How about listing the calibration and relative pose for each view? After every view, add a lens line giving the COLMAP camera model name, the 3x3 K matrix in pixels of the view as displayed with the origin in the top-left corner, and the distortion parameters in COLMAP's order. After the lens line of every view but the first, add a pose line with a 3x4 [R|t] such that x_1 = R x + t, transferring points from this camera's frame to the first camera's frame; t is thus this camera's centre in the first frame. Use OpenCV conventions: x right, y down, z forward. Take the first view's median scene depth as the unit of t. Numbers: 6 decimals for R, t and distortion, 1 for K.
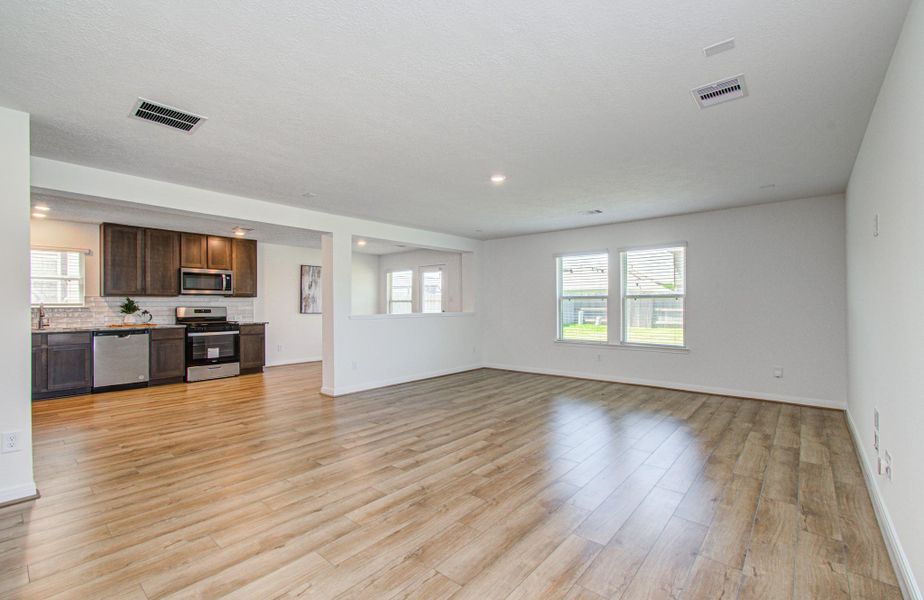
lens RADIAL K [[402.2, 0, 465.2], [0, 402.2, 305.1], [0, 0, 1]] dist [0.005372, 0.004599]
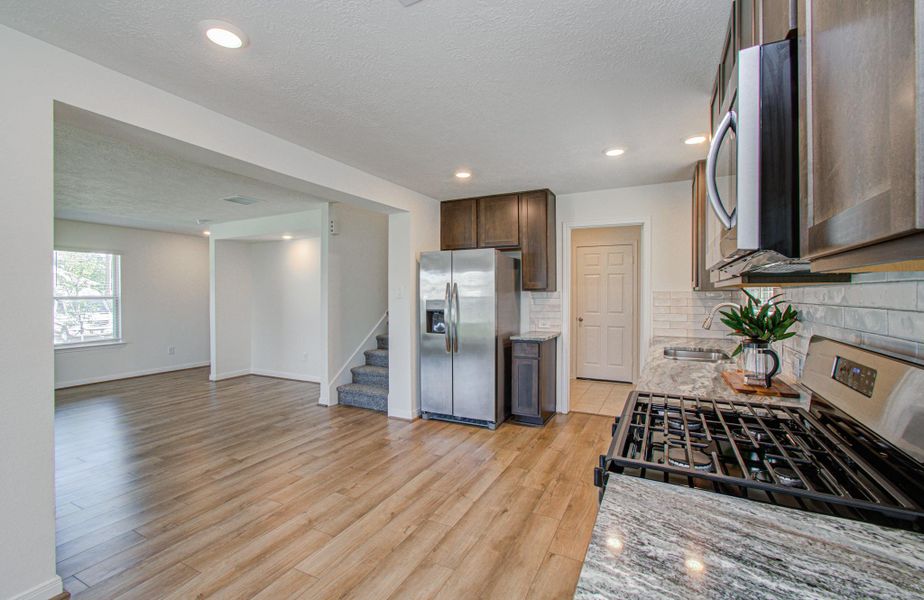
lens RADIAL K [[402.2, 0, 456.5], [0, 402.2, 297.4], [0, 0, 1]] dist [0.005372, 0.004599]
pose [[-0.974721, 0.007808, -0.223291, -0.507588], [0.006670, 0.999961, 0.005853, -0.015169], [0.223328, 0.004216, -0.974734, 1.184914]]
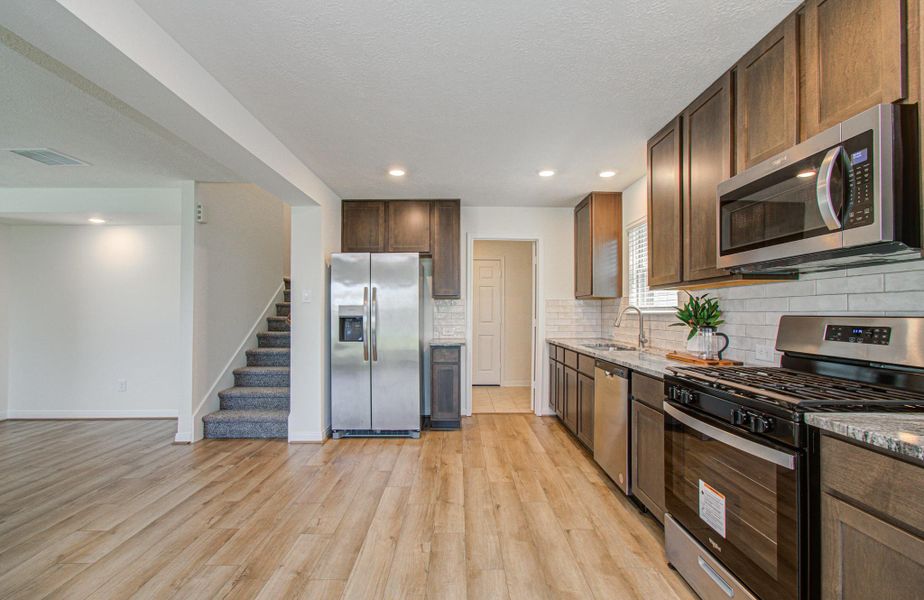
lens RADIAL K [[402.2, 0, 457.3], [0, 402.2, 306.3], [0, 0, 1]] dist [0.005372, 0.004599]
pose [[-0.760602, -0.005159, -0.649198, -0.355451], [0.003501, 0.999921, -0.012048, 0.001624], [0.649209, -0.011436, -0.760524, 1.096284]]
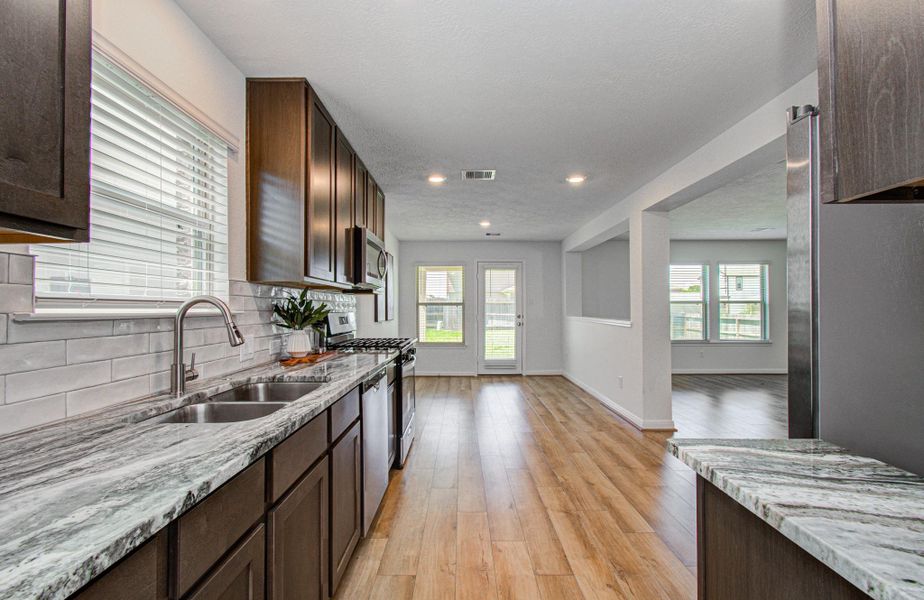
lens RADIAL K [[402.2, 0, 468.7], [0, 402.2, 297.9], [0, 0, 1]] dist [0.005372, 0.004599]
pose [[0.748443, 0.018571, 0.662940, -0.917759], [0.003094, 0.999499, -0.031492, 0.003341], [-0.663192, 0.025621, 0.748010, 0.567454]]
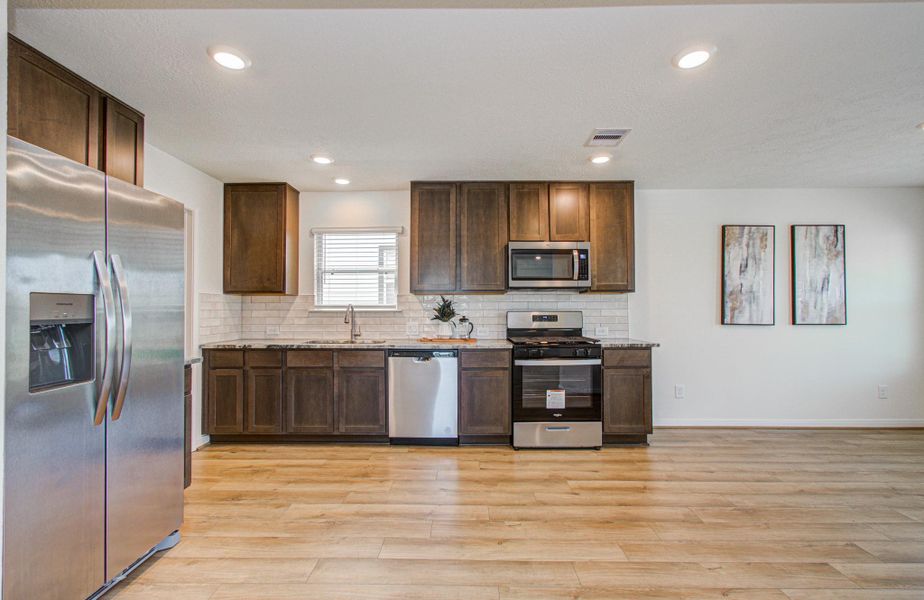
lens RADIAL K [[402.2, 0, 460.3], [0, 402.2, 305.6], [0, 0, 1]] dist [0.005372, 0.004599]
pose [[0.637346, -0.004475, -0.770565, -0.302626], [-0.000354, 0.999981, -0.006100, 0.000744], [0.770578, 0.004161, 0.637332, 0.574748]]
